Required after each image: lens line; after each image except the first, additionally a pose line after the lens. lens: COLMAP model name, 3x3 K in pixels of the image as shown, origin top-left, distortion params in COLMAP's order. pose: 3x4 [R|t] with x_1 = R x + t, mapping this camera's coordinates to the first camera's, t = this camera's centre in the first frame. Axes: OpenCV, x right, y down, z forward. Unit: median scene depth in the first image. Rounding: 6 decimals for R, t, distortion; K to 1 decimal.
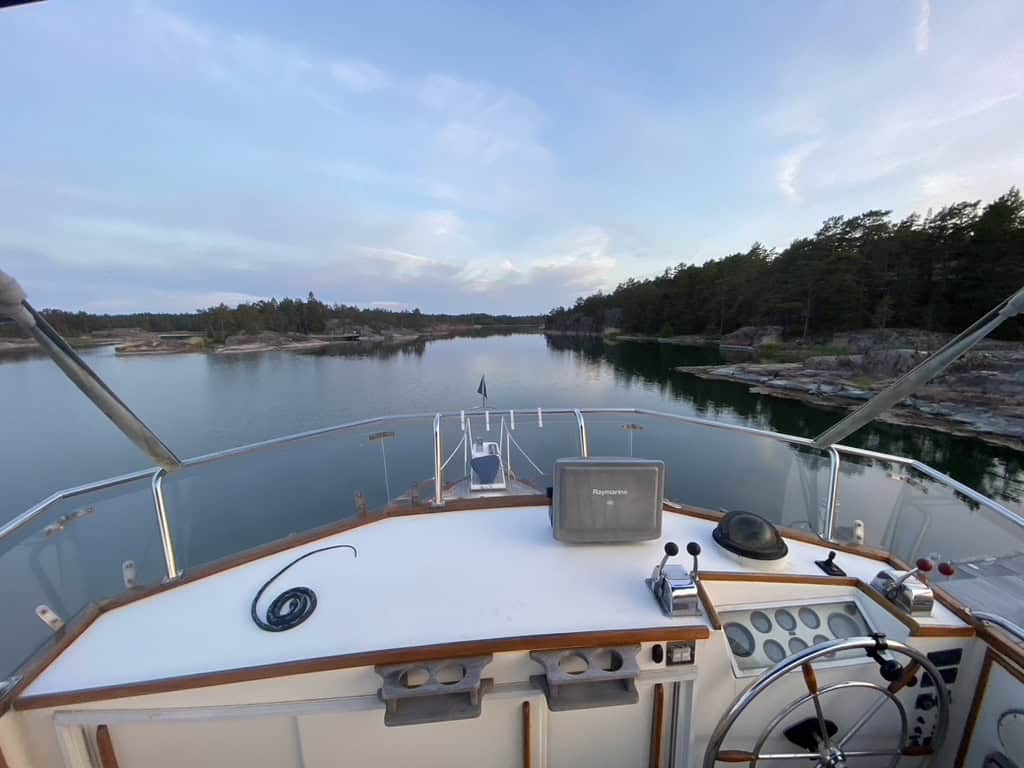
lens RADIAL K [[416.5, 0, 512.0], [0, 416.5, 384.0], [0, 0, 1]] dist [0.021585, -0.020758]
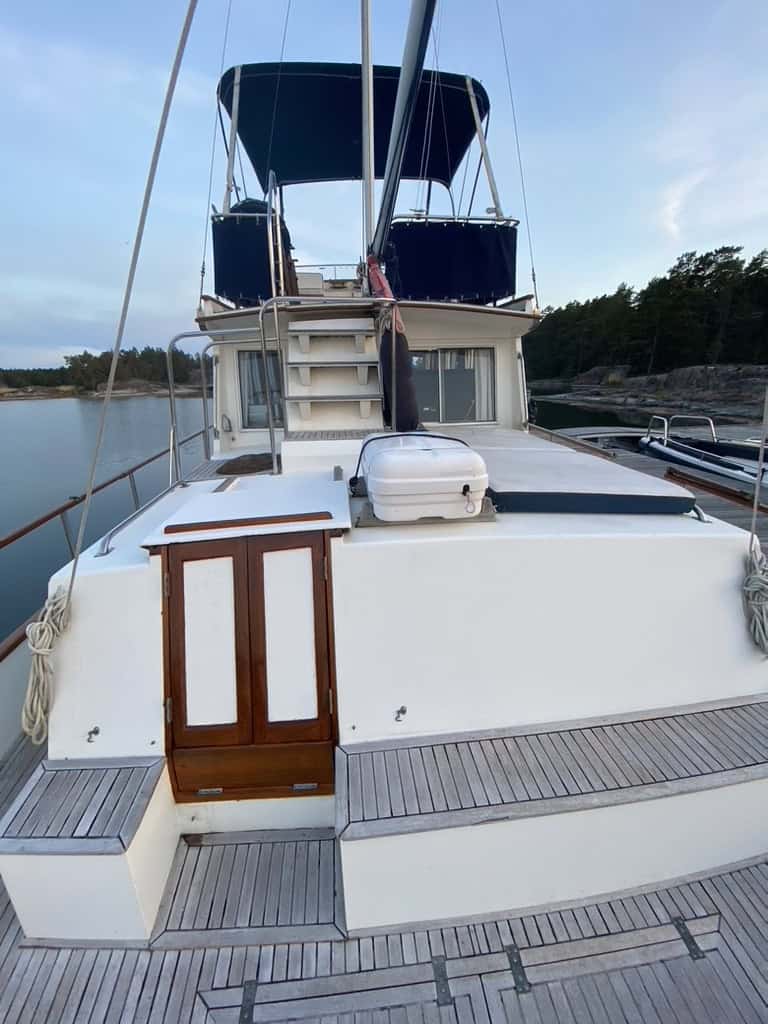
lens RADIAL K [[416.5, 0, 384.0], [0, 416.5, 512.0], [0, 0, 1]] dist [0.021585, -0.020758]
pose [[0.999916, -0.008552, 0.009693, 0.007869], [0.006849, 0.986472, 0.163786, 0.057820], [-0.010963, -0.163706, 0.986448, -0.113288]]
